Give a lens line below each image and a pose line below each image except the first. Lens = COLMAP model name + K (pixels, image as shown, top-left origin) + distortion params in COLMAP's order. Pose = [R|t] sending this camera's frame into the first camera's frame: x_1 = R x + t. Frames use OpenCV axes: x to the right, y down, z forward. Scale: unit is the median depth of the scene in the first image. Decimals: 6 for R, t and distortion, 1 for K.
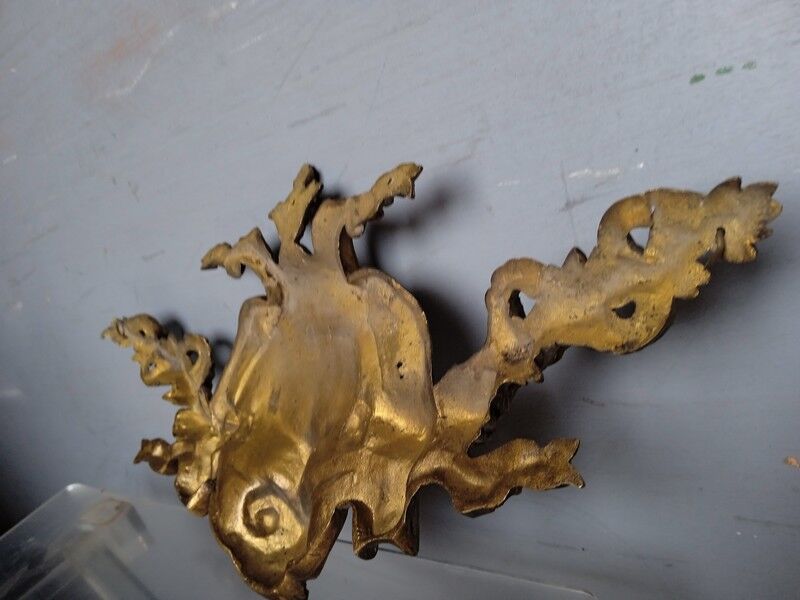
lens RADIAL K [[659.5, 0, 400.0], [0, 659.5, 300.0], [0, 0, 1]] dist [0.114508, -0.162915]
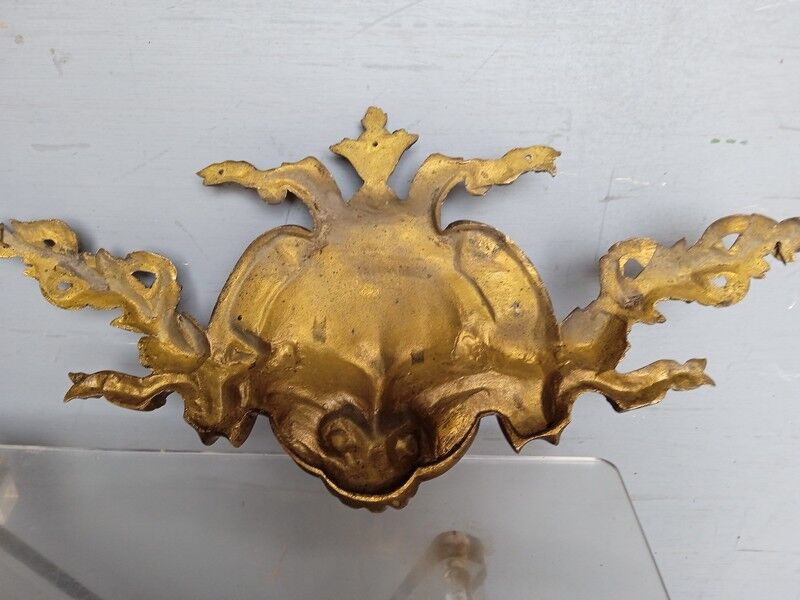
lens RADIAL K [[659.5, 0, 400.0], [0, 659.5, 300.0], [0, 0, 1]] dist [0.114508, -0.162915]
pose [[0.745954, 0.046121, 0.664398, -0.743707], [-0.112114, 0.992059, 0.057010, 0.029899], [-0.656493, -0.117015, 0.745201, 0.147052]]
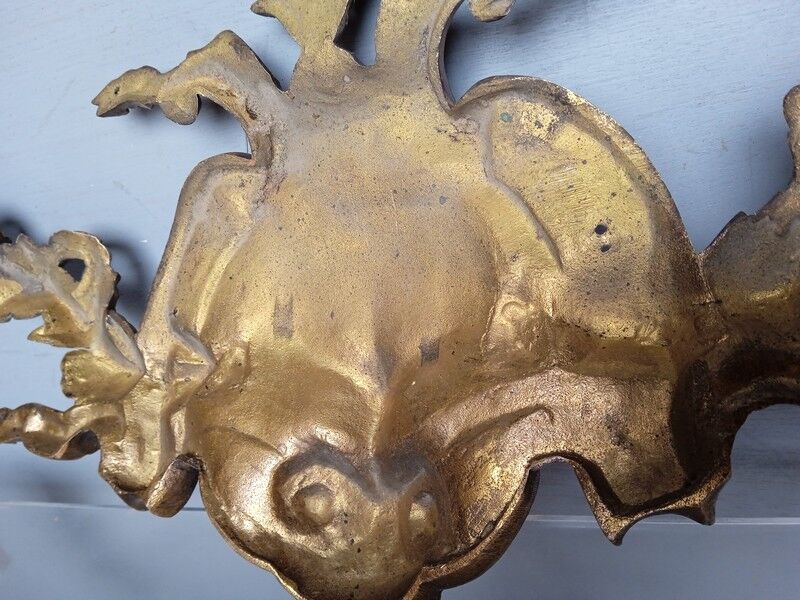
lens RADIAL K [[691.7, 0, 400.0], [0, 691.7, 300.0], [0, 0, 1]] dist [0.098878, -0.183254]
pose [[0.935402, -0.073587, 0.345843, -0.295534], [0.037526, 0.993240, 0.109842, 0.062997], [-0.351588, -0.089769, 0.931841, 0.337355]]
